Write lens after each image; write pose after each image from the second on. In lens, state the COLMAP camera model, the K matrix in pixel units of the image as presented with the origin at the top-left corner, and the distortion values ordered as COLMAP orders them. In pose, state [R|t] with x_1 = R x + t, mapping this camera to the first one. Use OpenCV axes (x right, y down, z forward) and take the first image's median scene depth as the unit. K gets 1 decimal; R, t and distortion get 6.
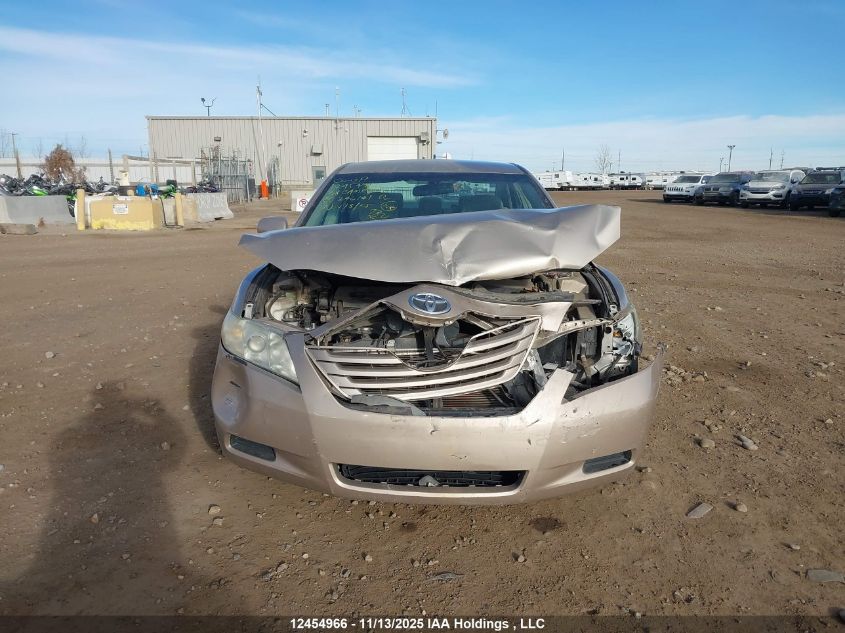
lens RADIAL K [[659.5, 0, 422.5], [0, 659.5, 316.5], [0, 0, 1]] dist [0.074952, -0.003752]
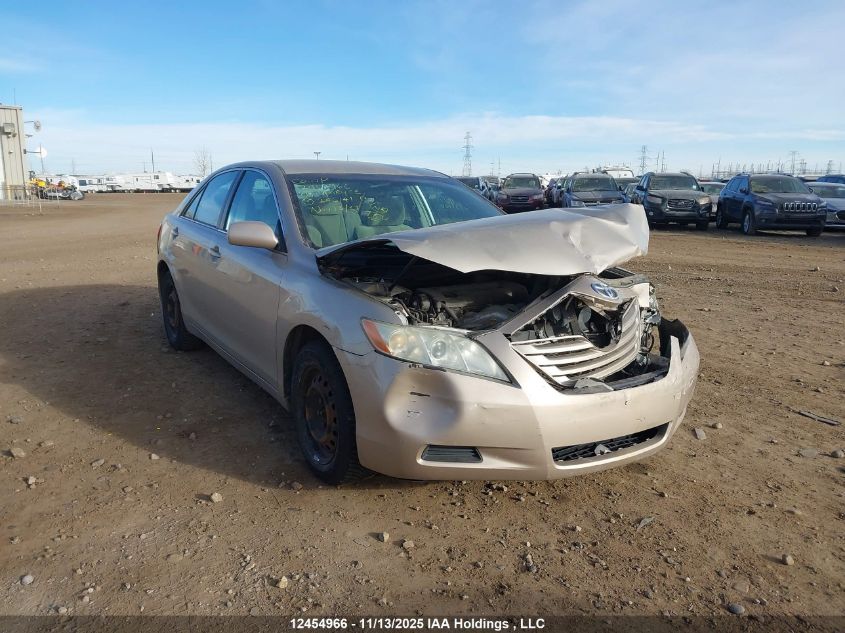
lens RADIAL K [[683.9, 0, 422.5], [0, 683.9, 316.5], [0, 0, 1]] dist [-0.001181, 0.003766]
pose [[0.840621, -0.097969, 0.532690, -0.807917], [0.102425, 0.994513, 0.021271, -0.030488], [-0.531851, 0.036680, 0.846043, 0.163148]]
